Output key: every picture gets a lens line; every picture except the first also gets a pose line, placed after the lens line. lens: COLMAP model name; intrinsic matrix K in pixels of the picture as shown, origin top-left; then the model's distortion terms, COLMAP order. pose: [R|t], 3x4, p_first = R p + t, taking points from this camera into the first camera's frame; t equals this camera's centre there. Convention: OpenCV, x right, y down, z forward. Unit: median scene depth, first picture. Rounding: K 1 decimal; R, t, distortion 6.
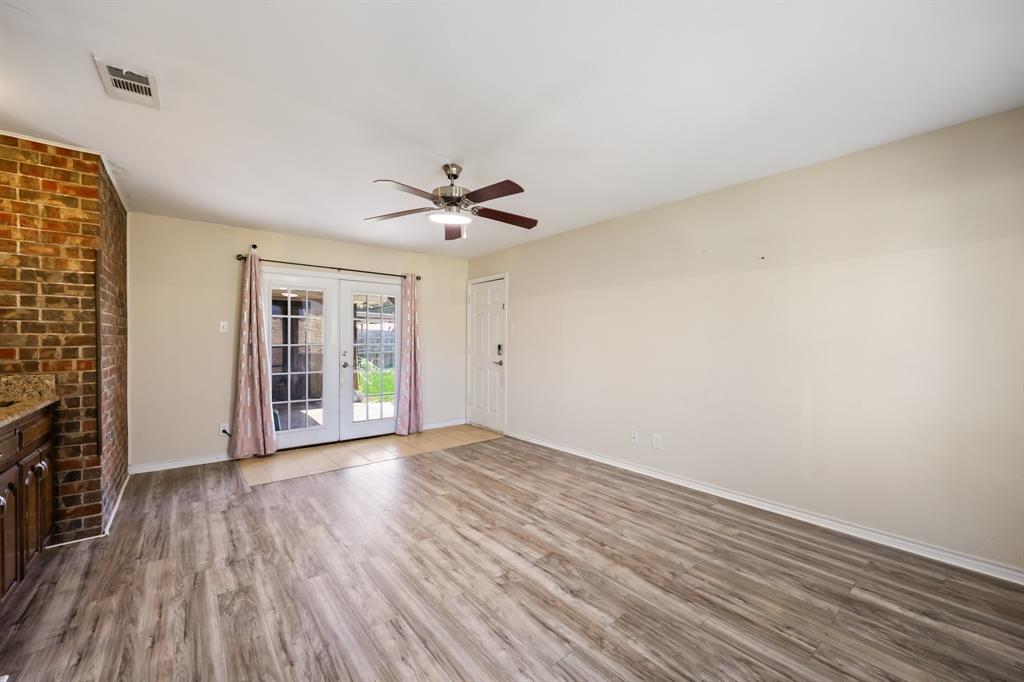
lens RADIAL K [[414.9, 0, 513.2], [0, 414.9, 346.1], [0, 0, 1]] dist [-0.006814, 0.000097]
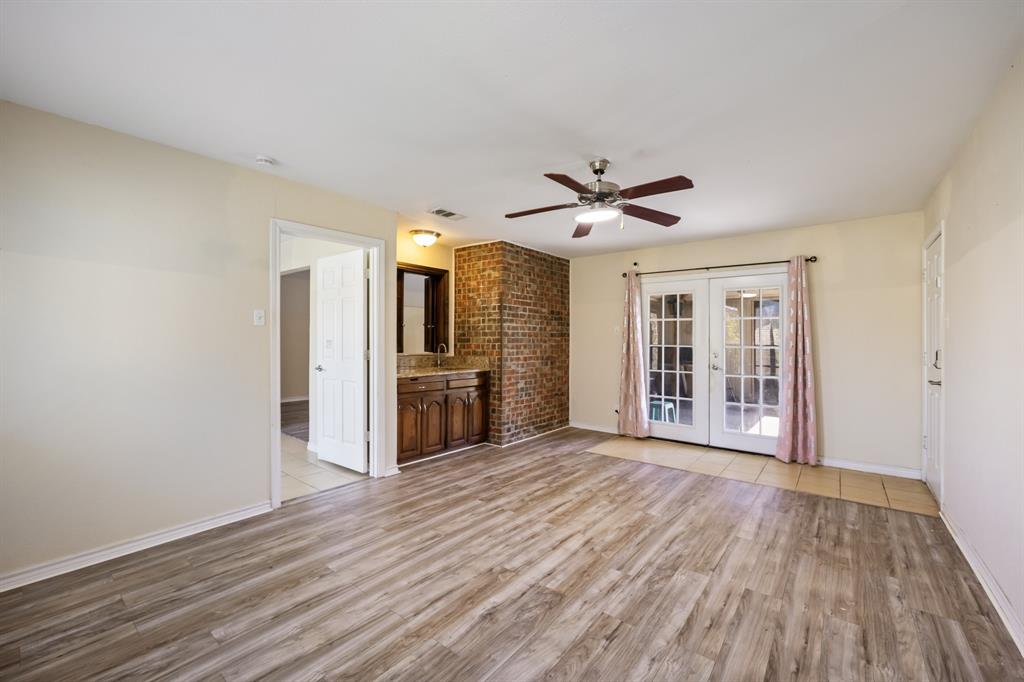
lens RADIAL K [[414.9, 0, 513.2], [0, 414.9, 346.1], [0, 0, 1]] dist [-0.006814, 0.000097]
pose [[0.200898, 0.016014, -0.979481, 0.817116], [-0.018413, 0.999751, 0.012568, -0.012873], [0.979439, 0.015511, 0.201142, 0.667929]]
